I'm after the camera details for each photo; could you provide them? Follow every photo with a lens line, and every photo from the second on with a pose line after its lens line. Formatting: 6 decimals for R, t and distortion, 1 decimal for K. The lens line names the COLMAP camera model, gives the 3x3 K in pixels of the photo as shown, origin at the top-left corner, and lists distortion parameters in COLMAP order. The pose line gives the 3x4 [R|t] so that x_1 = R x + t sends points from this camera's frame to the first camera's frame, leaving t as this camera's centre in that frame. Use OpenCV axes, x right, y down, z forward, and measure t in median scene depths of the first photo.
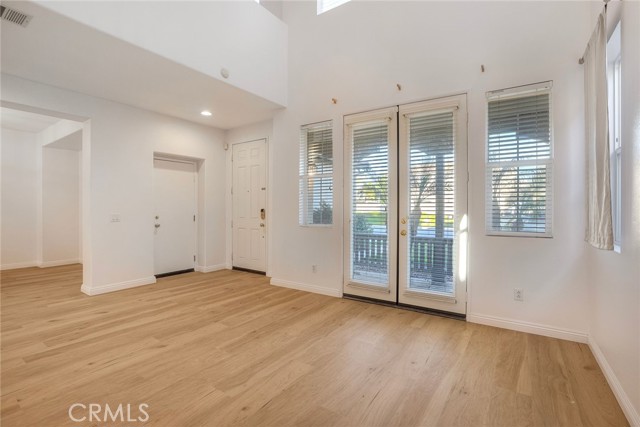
lens RADIAL K [[293.6, 0, 320.8], [0, 293.6, 210.5], [0, 0, 1]] dist [0.013910, 0.003978]
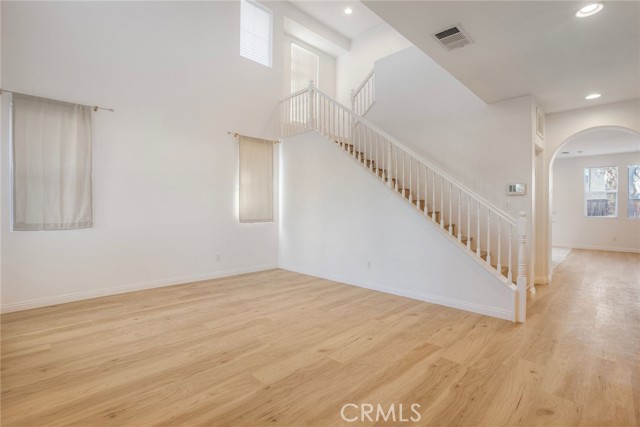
lens RADIAL K [[293.6, 0, 318.4], [0, 293.6, 211.0], [0, 0, 1]] dist [0.013910, 0.003978]
pose [[-0.980539, 0.005681, 0.196241, -0.692285], [0.009472, 0.999786, 0.018385, -0.012619], [-0.196095, 0.019886, -0.980383, 1.872662]]
